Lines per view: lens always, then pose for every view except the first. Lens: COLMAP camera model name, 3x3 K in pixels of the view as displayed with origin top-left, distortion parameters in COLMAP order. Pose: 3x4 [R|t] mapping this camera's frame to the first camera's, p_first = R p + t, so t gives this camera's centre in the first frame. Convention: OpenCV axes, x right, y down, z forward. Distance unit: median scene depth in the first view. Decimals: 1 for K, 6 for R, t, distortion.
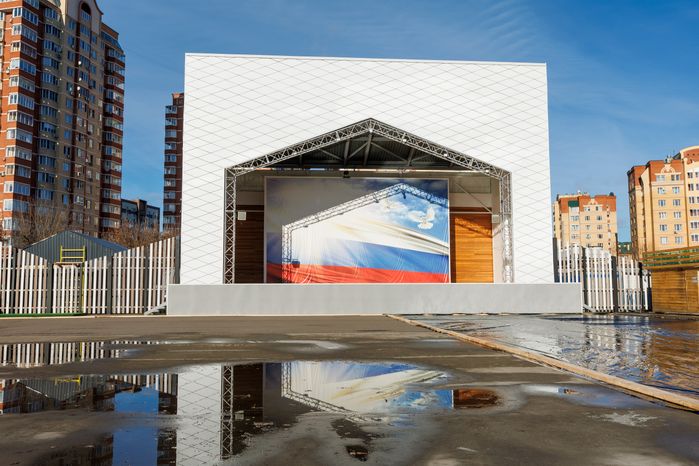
lens RADIAL K [[598.2, 0, 347.3], [0, 598.2, 237.3], [0, 0, 1]] dist [-0.008083, 0.005744]
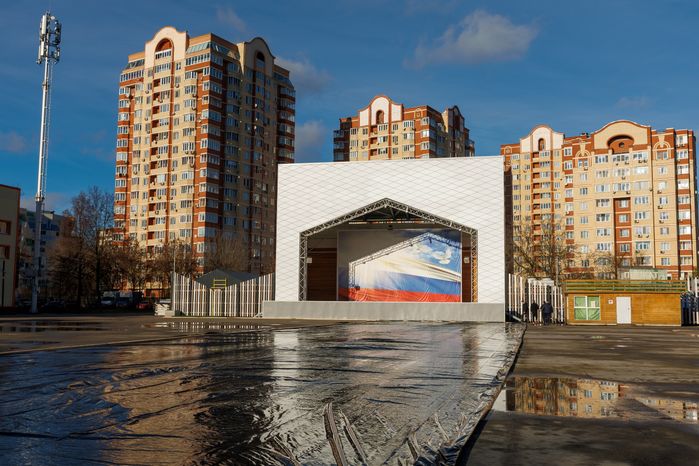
lens RADIAL K [[690.4, 0, 349.4], [0, 690.4, 239.3], [0, 0, 1]] dist [-0.000897, 0.000000]
pose [[0.948813, -0.015072, -0.315478, 0.445882], [0.013368, 0.999882, -0.007565, -0.064766], [0.315555, 0.002960, 0.948903, -0.661933]]
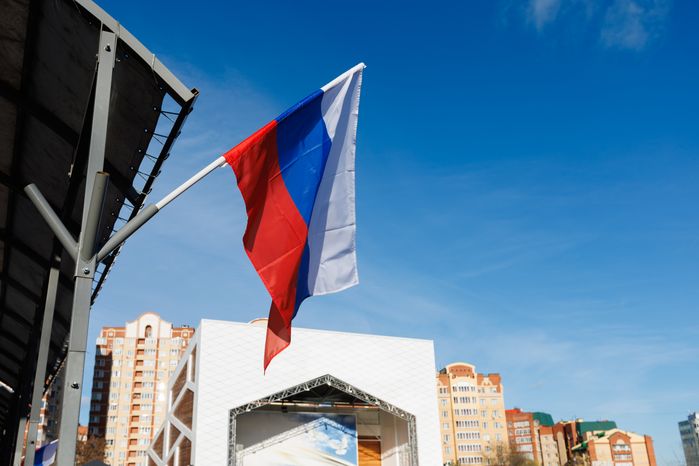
lens RADIAL K [[690.4, 0, 347.8], [0, 690.4, 232.8], [0, 0, 1]] dist [-0.000897, 0.000000]
pose [[0.928102, 0.114904, 0.354151, -0.449281], [-0.008707, 0.957625, -0.287885, -0.044008], [-0.372223, 0.264103, 0.889775, -0.473638]]
